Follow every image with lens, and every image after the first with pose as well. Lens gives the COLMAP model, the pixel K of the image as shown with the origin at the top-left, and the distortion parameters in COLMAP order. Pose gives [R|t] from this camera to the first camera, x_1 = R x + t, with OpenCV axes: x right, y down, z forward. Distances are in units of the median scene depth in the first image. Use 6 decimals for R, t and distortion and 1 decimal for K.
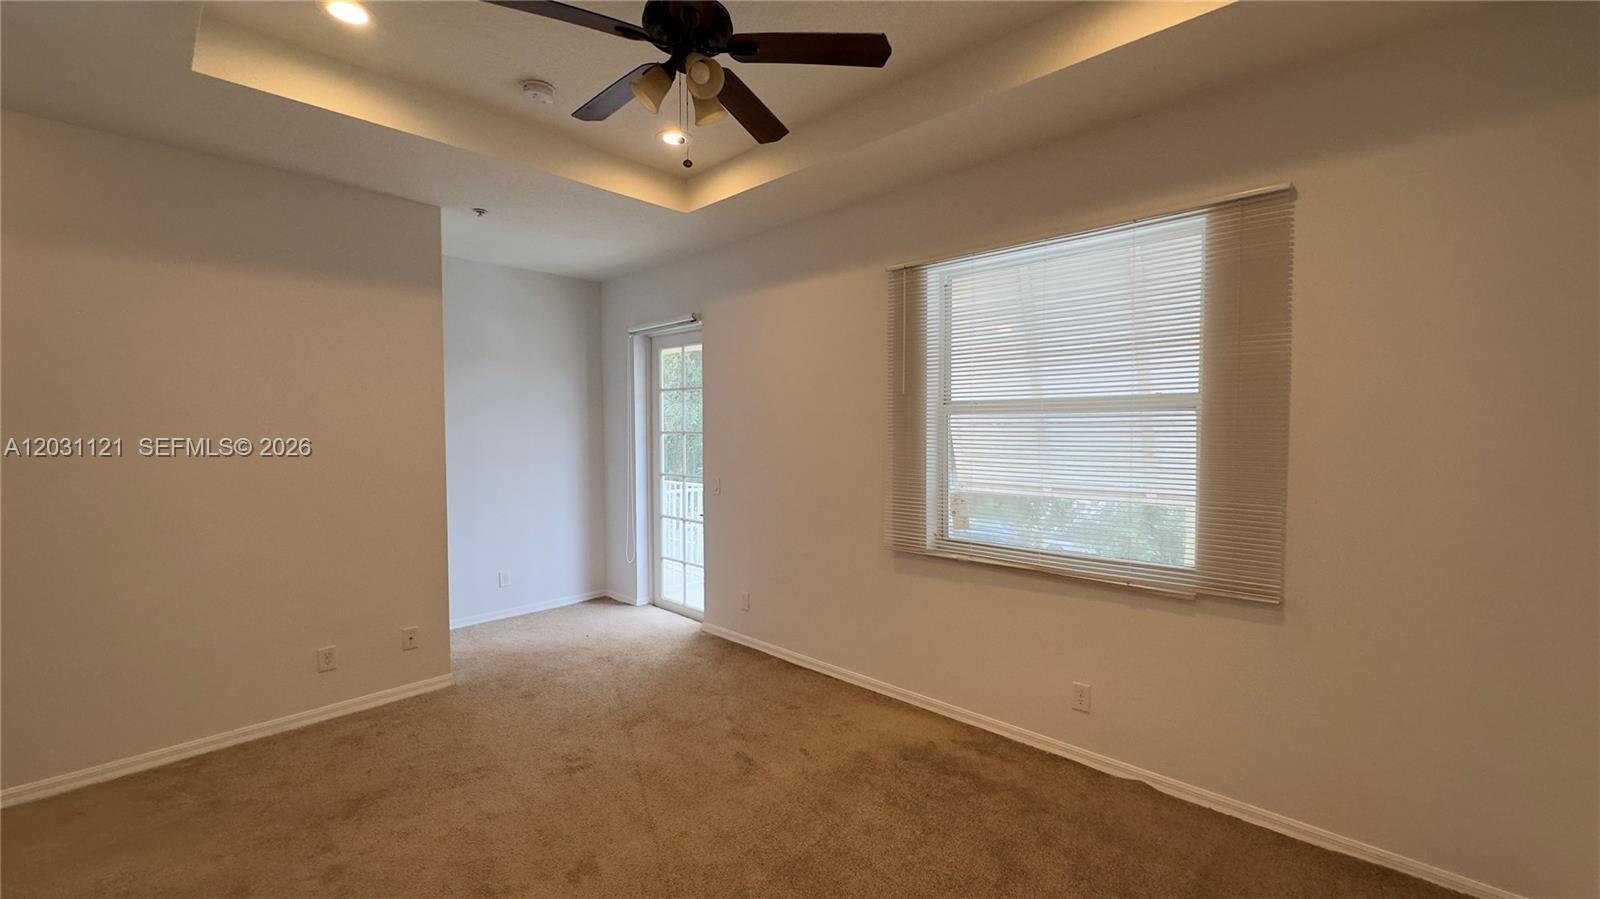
lens RADIAL K [[635.0, 0, 800.0], [0, 635.0, 449.5], [0, 0, 1]] dist [0.000099, 0.000016]
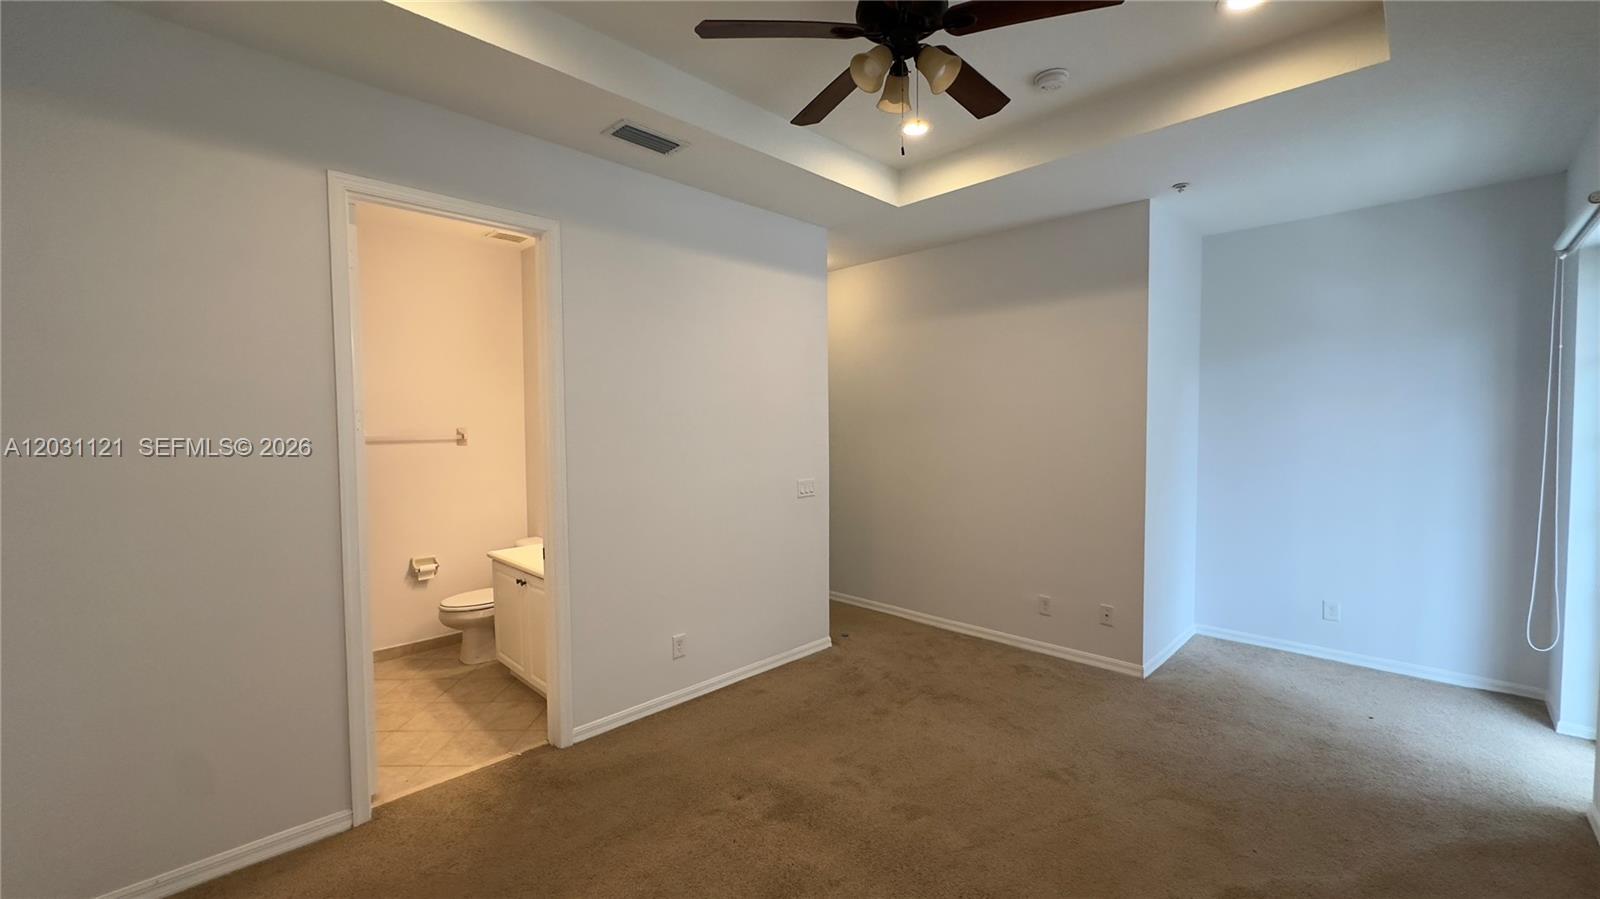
lens RADIAL K [[635.0, 0, 800.0], [0, 635.0, 449.5], [0, 0, 1]] dist [0.000099, 0.000016]
pose [[-0.014490, 0.042206, -0.999004, 0.447084], [-0.029551, 0.998654, 0.042620, -0.015193], [0.999458, 0.030139, -0.013223, 0.465328]]
